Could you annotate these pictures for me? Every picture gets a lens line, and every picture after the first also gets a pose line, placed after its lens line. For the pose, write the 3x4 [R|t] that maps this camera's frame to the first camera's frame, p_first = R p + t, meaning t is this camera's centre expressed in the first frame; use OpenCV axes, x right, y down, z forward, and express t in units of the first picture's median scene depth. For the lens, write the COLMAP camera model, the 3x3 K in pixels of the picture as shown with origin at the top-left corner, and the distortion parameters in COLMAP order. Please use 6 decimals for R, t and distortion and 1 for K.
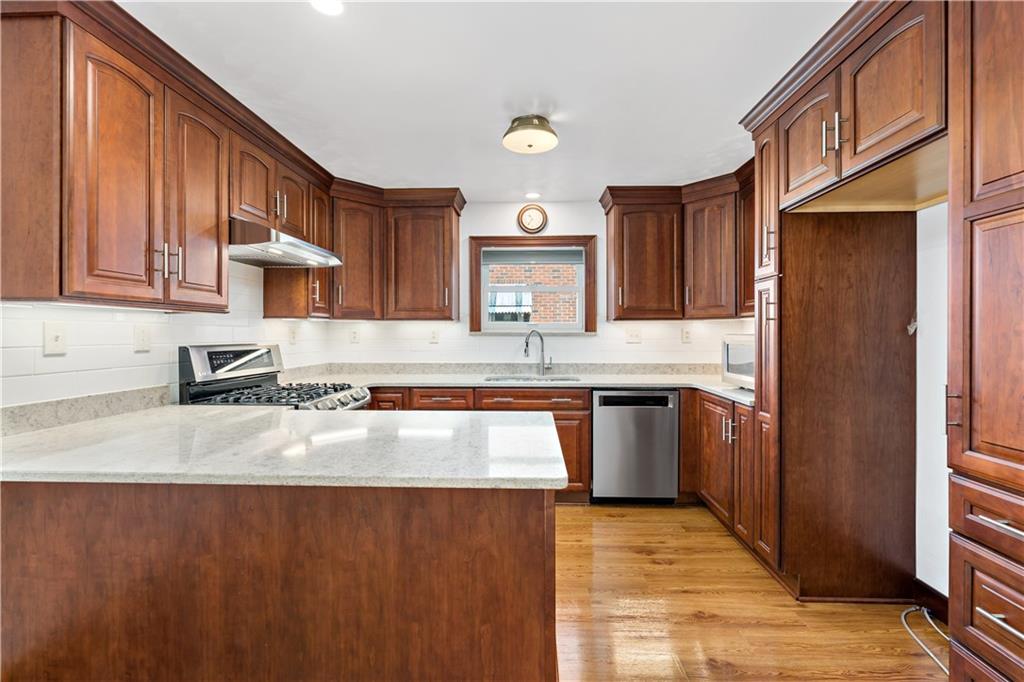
lens RADIAL K [[434.4, 0, 514.4], [0, 434.4, 333.7], [0, 0, 1]] dist [-0.006221, 0.001248]
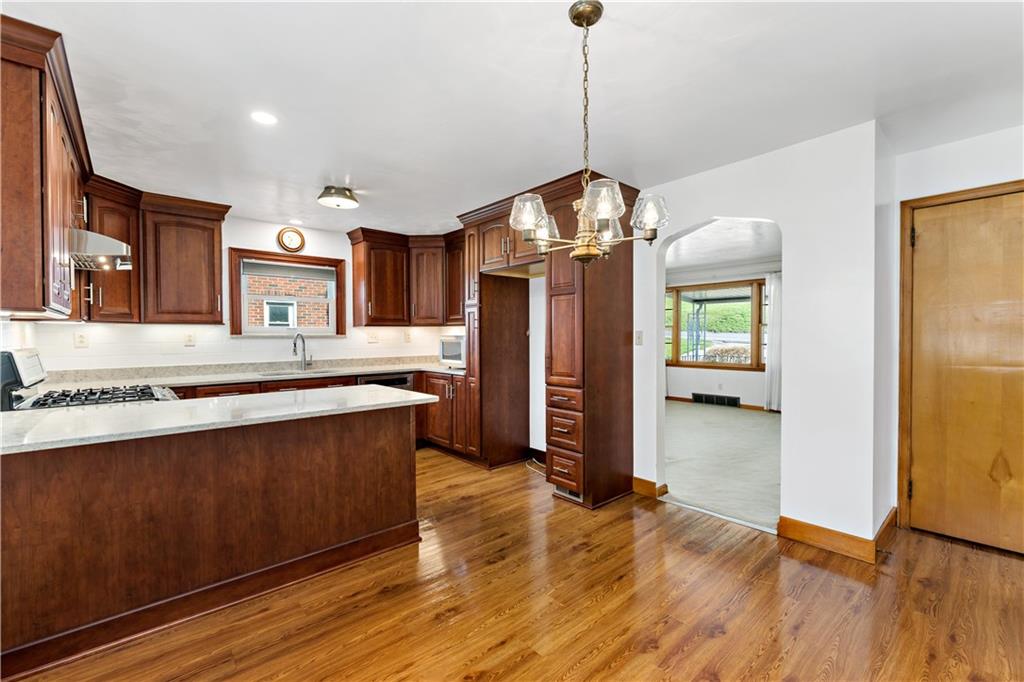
lens RADIAL K [[434.4, 0, 515.2], [0, 434.4, 337.3], [0, 0, 1]] dist [-0.006221, 0.001248]
pose [[0.717763, -0.006863, 0.696253, -0.609006], [0.004142, 0.999976, 0.005587, -0.002633], [-0.696275, -0.001126, 0.717774, -0.490441]]
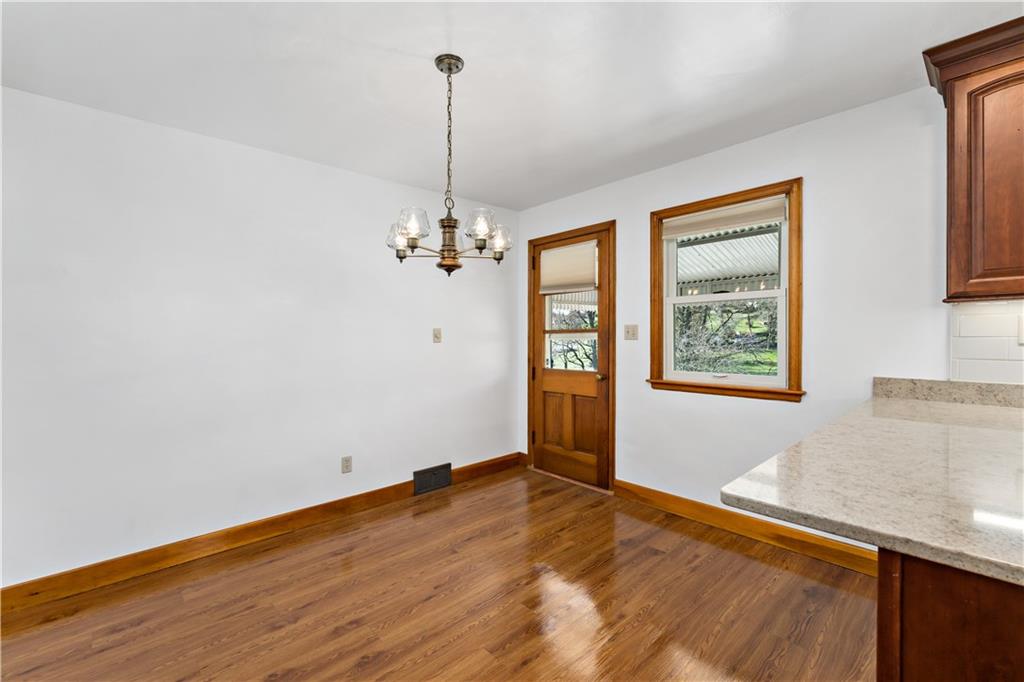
lens RADIAL K [[434.4, 0, 508.2], [0, 434.4, 331.2], [0, 0, 1]] dist [-0.006221, 0.001248]
pose [[-0.710347, 0.004260, -0.703839, 0.520606], [0.011193, 0.999924, -0.005244, 0.003814], [0.703763, -0.011603, -0.710340, 0.667593]]
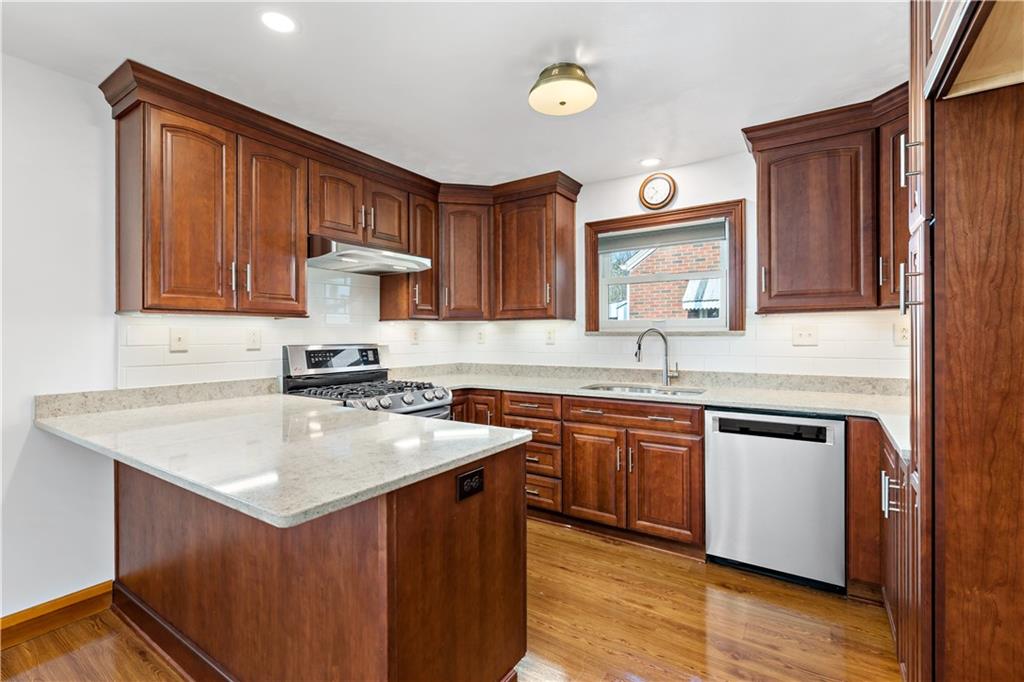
lens RADIAL K [[454.0, 0, 520.0], [0, 454.0, 333.5], [0, 0, 1]] dist [0.000411, -0.000576]
pose [[0.856169, -0.006926, -0.516650, 0.452854], [0.006094, 0.999976, -0.003307, 0.003168], [0.516660, -0.000317, 0.856190, 0.252187]]
